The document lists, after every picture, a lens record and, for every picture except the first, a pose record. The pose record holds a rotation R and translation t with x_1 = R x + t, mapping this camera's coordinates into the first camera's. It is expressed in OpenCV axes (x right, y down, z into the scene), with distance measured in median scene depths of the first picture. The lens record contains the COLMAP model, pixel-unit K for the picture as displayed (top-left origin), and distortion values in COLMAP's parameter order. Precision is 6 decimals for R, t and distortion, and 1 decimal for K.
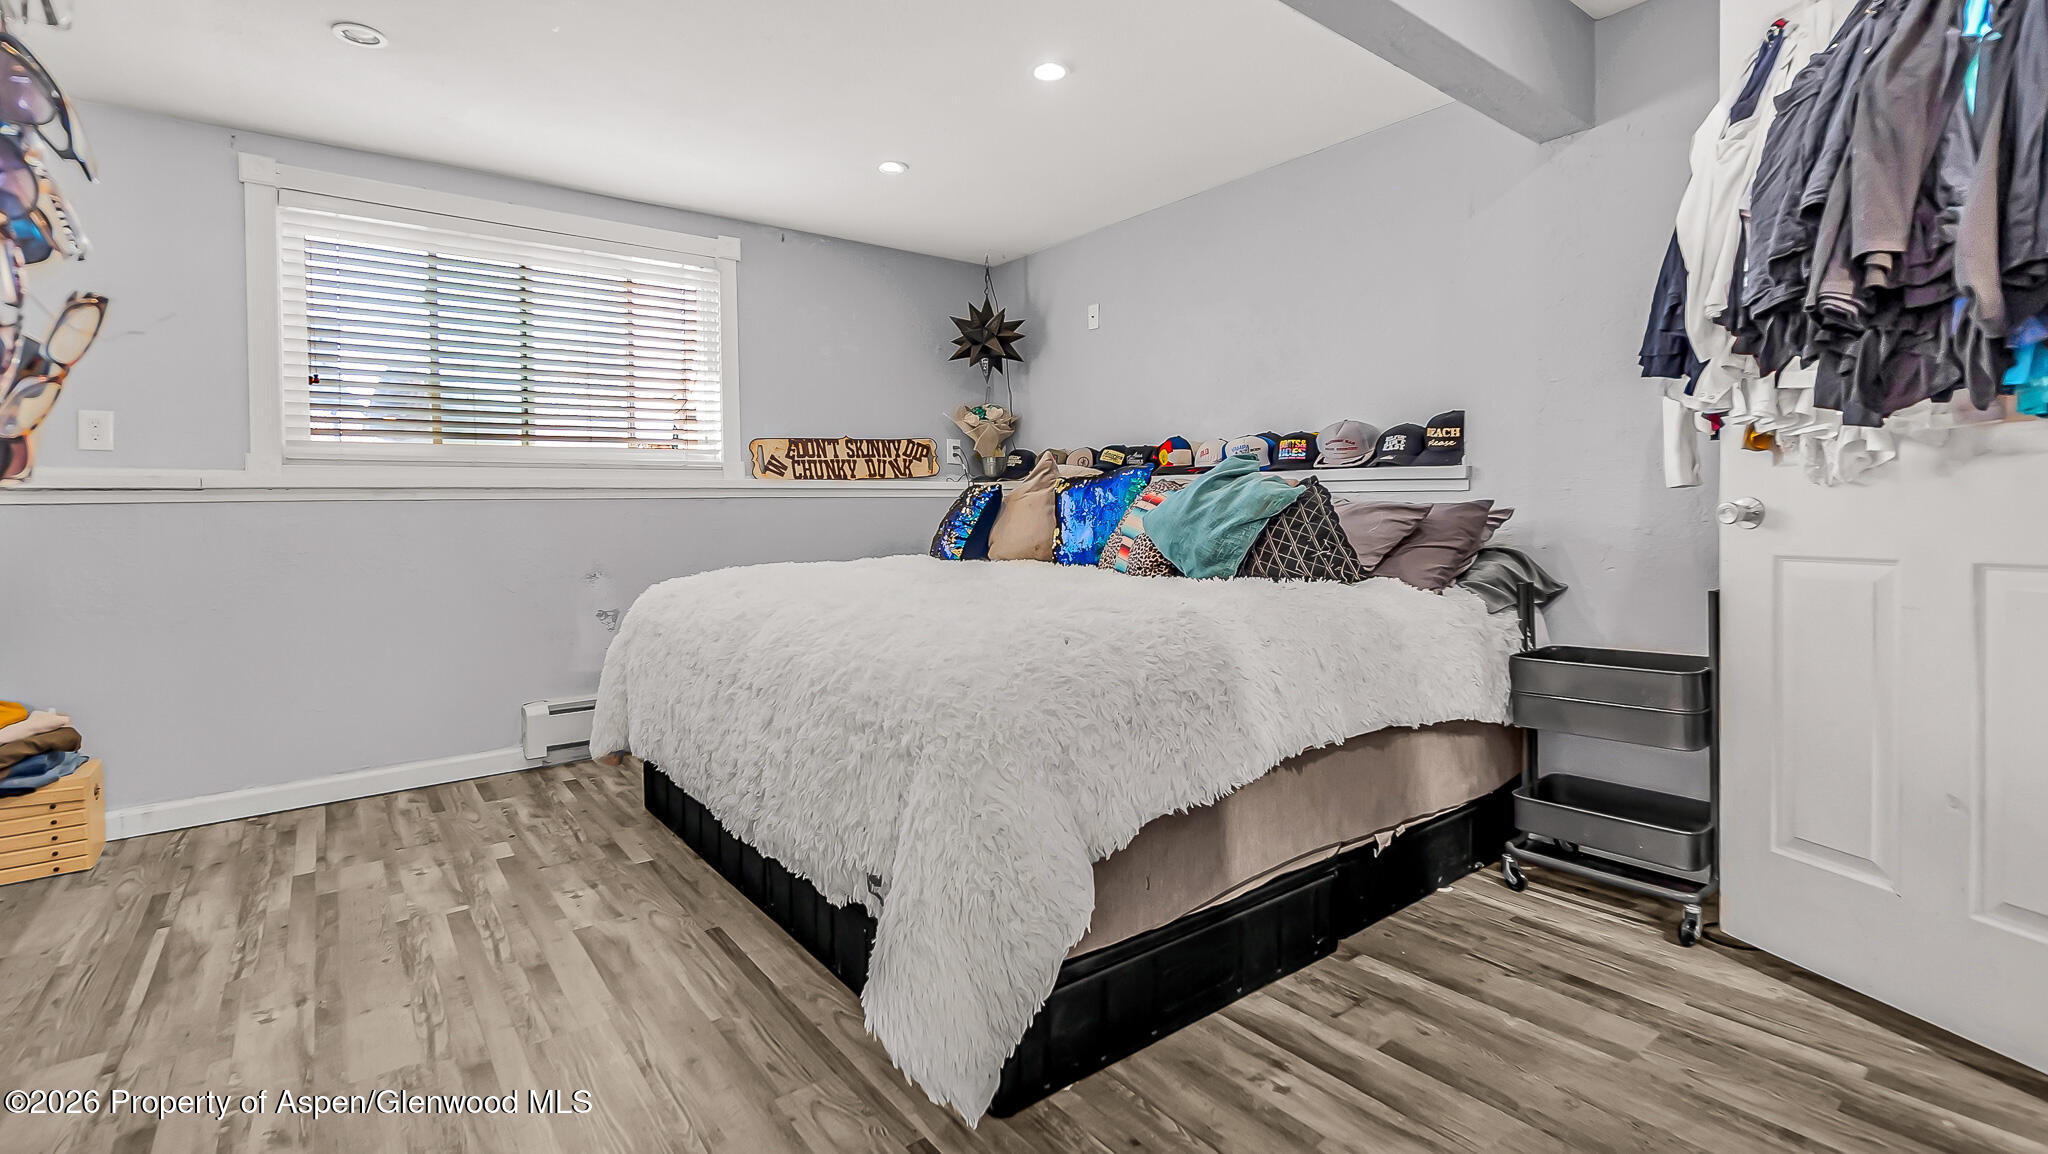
lens RADIAL K [[895.2, 0, 1023.3], [0, 895.2, 547.3], [0, 0, 1]] dist [-0.003556, -0.000090]
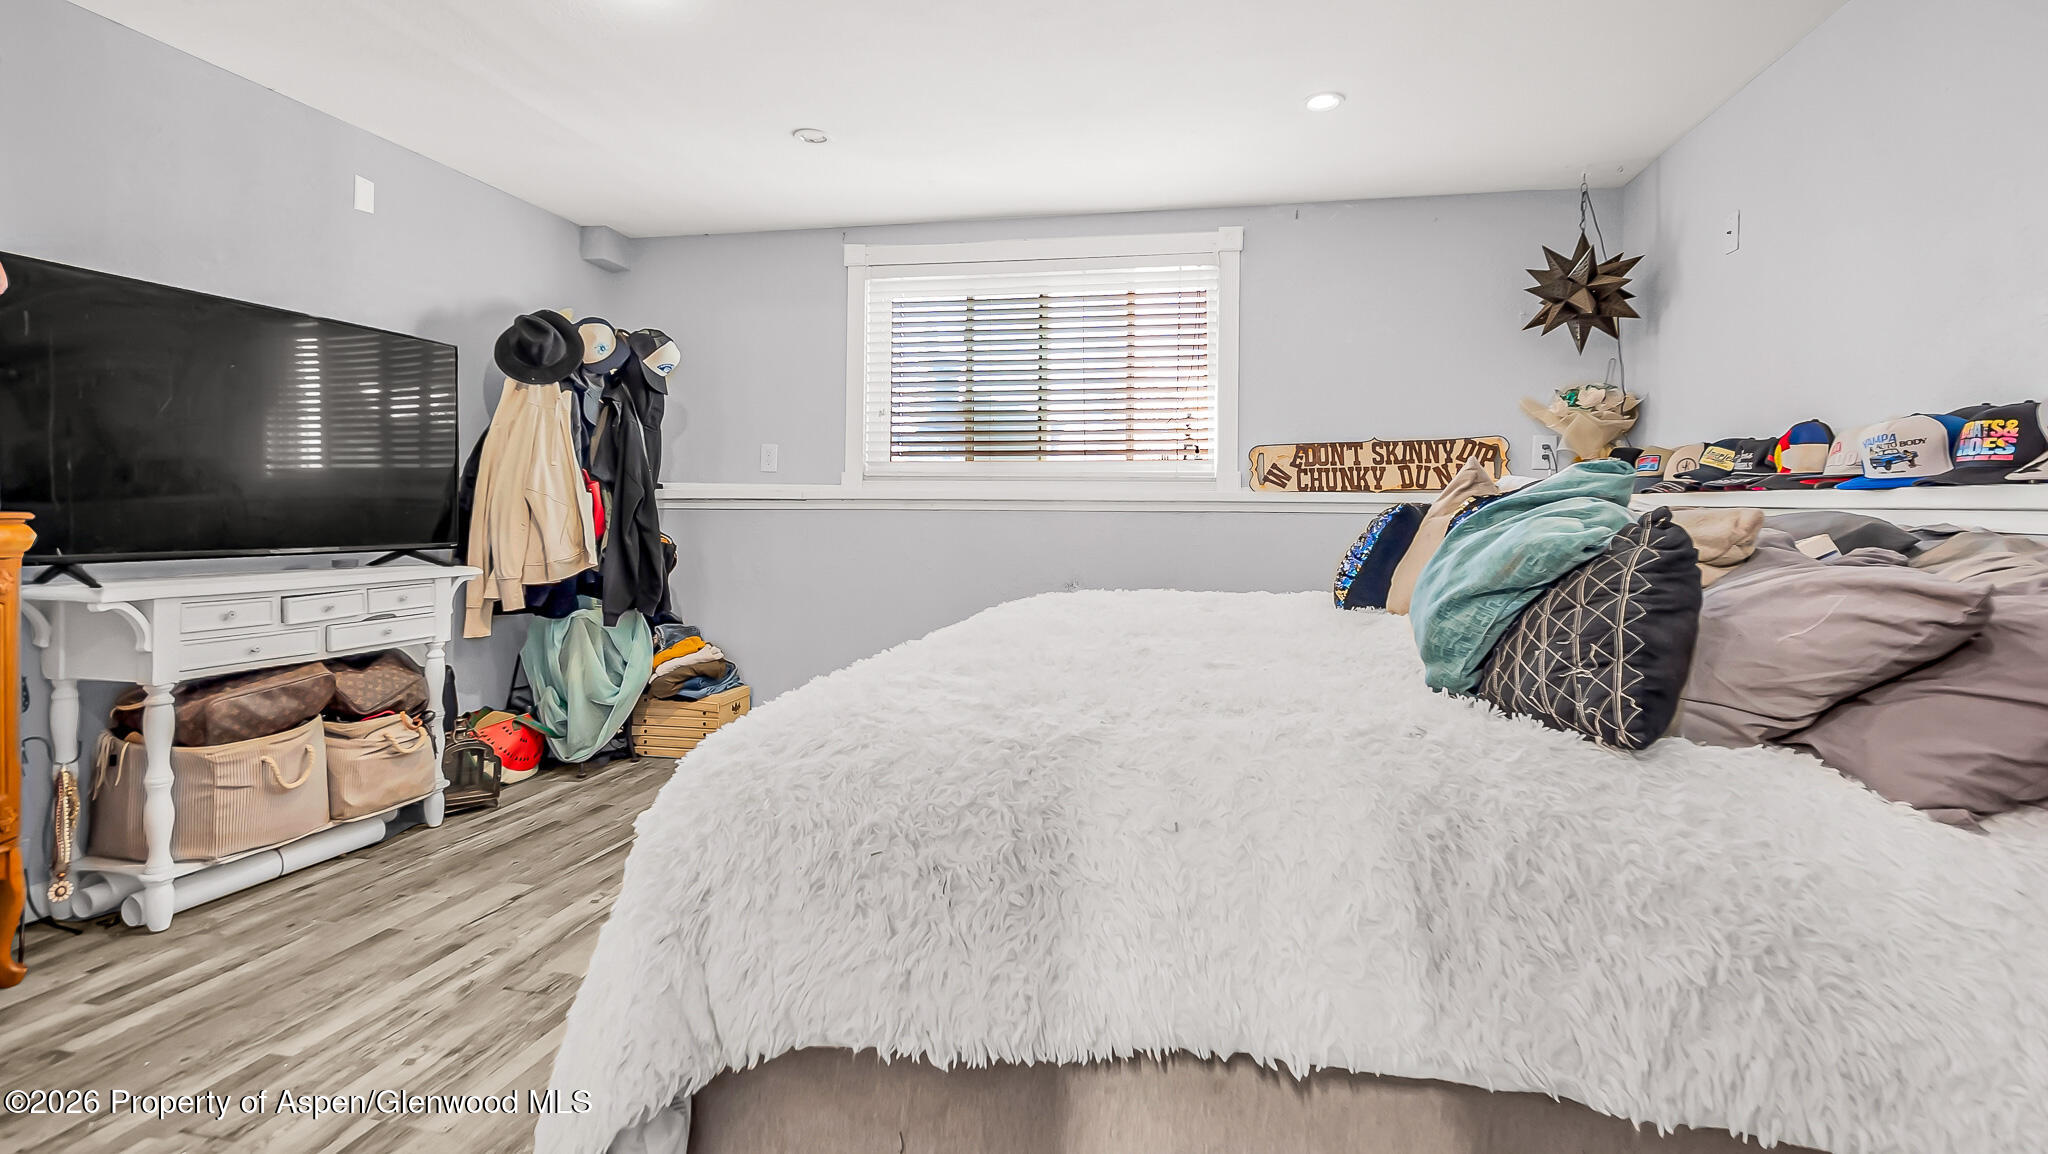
lens RADIAL K [[924.6, 0, 1026.2], [0, 924.6, 539.6], [0, 0, 1]] dist [-0.003005, 0.000223]
pose [[0.665738, 0.043046, -0.744943, 0.239737], [-0.052217, 0.998575, 0.011038, -0.025800], [0.744356, 0.031550, 0.667037, 0.213634]]
